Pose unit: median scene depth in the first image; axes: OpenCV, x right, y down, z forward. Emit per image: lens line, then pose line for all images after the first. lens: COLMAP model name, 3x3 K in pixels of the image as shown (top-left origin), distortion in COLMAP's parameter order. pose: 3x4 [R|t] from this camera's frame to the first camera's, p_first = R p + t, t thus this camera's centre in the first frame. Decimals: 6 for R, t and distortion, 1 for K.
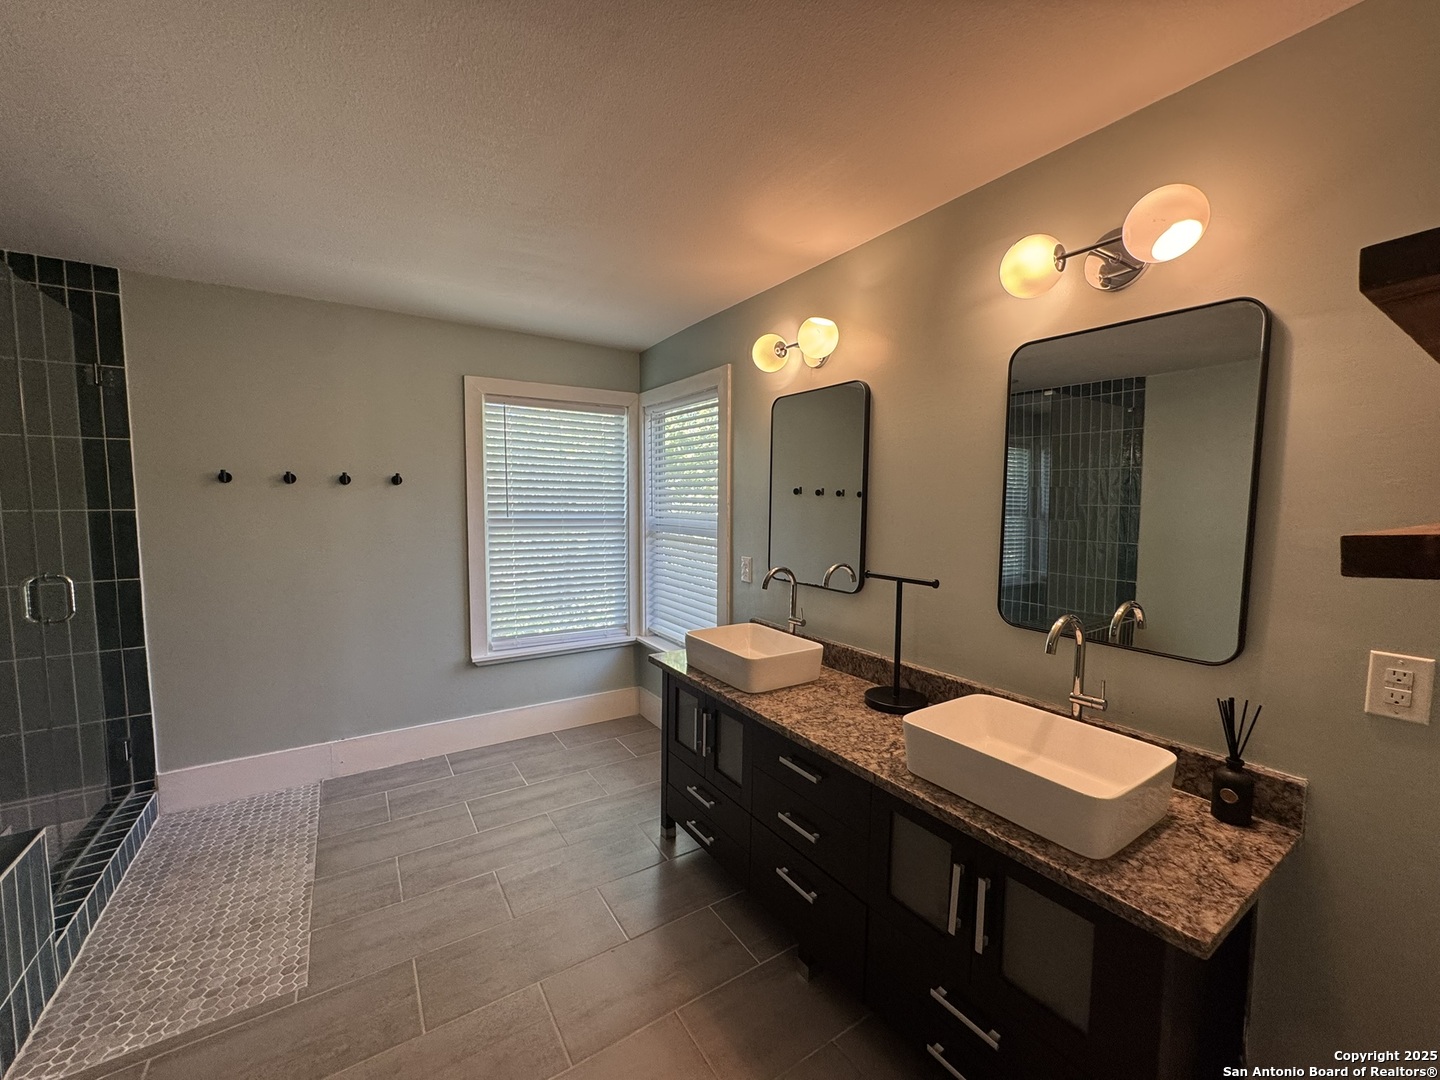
lens RADIAL K [[575.9, 0, 721.2], [0, 575.9, 542.0], [0, 0, 1]] dist [0.001523, 0.000296]
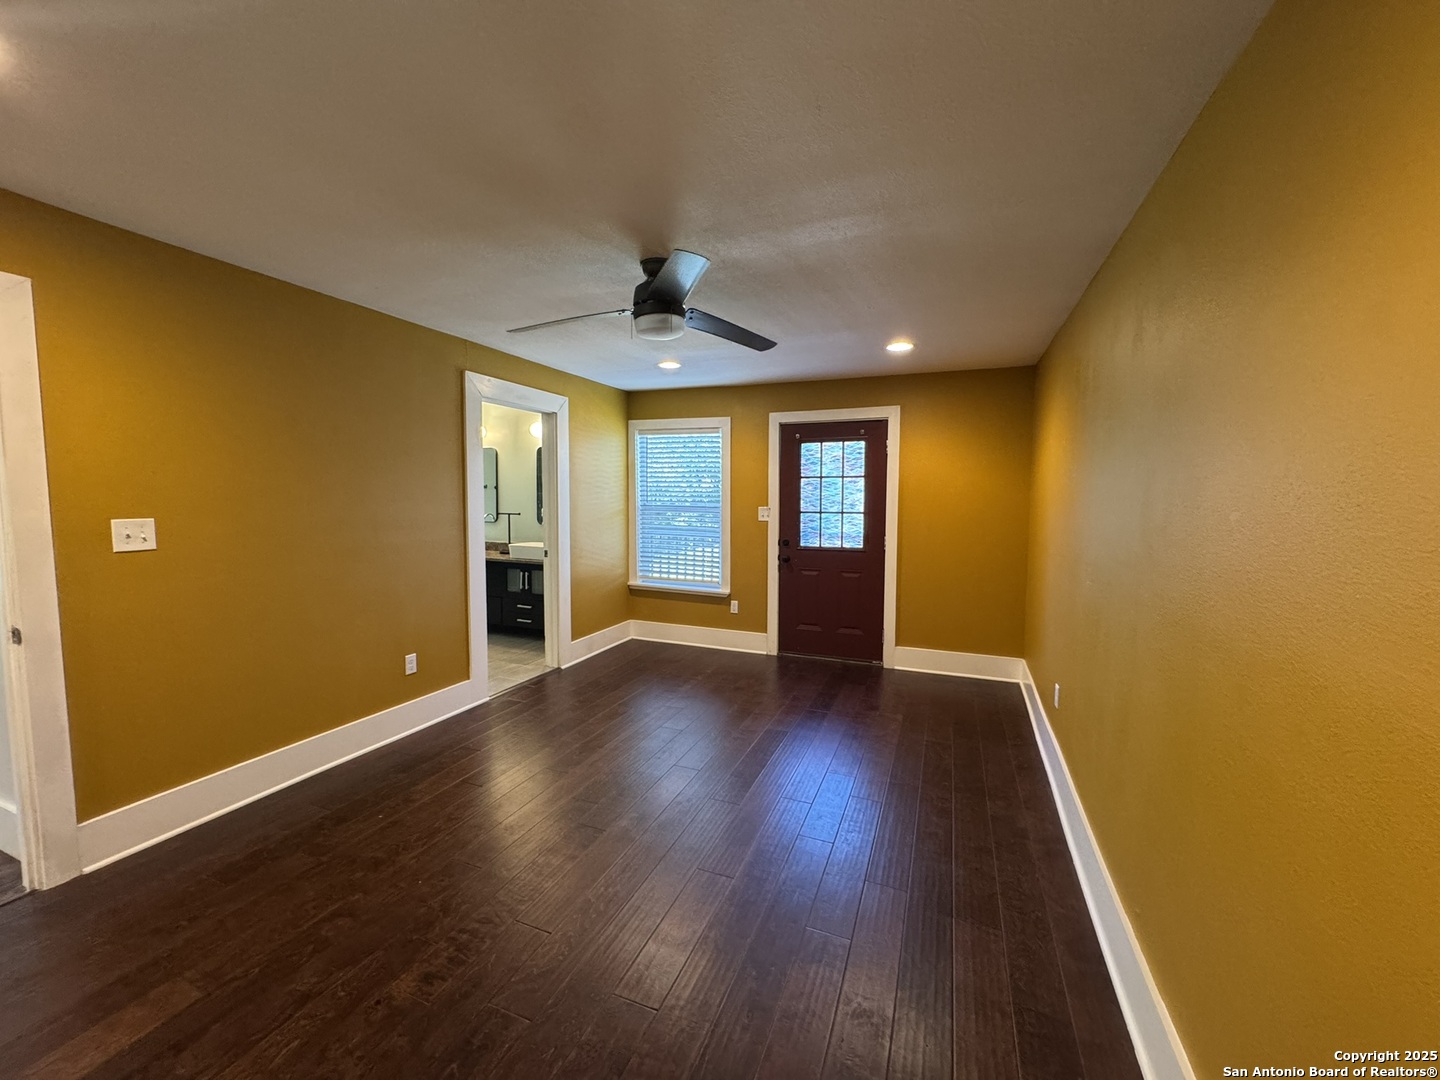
lens RADIAL K [[575.9, 0, 719.2], [0, 575.9, 537.2], [0, 0, 1]] dist [0.001523, 0.000296]
pose [[0.823908, -0.035504, 0.565610, -0.535833], [0.033886, 0.999336, 0.013368, 0.187542], [-0.565709, 0.008152, 0.824564, -2.265403]]
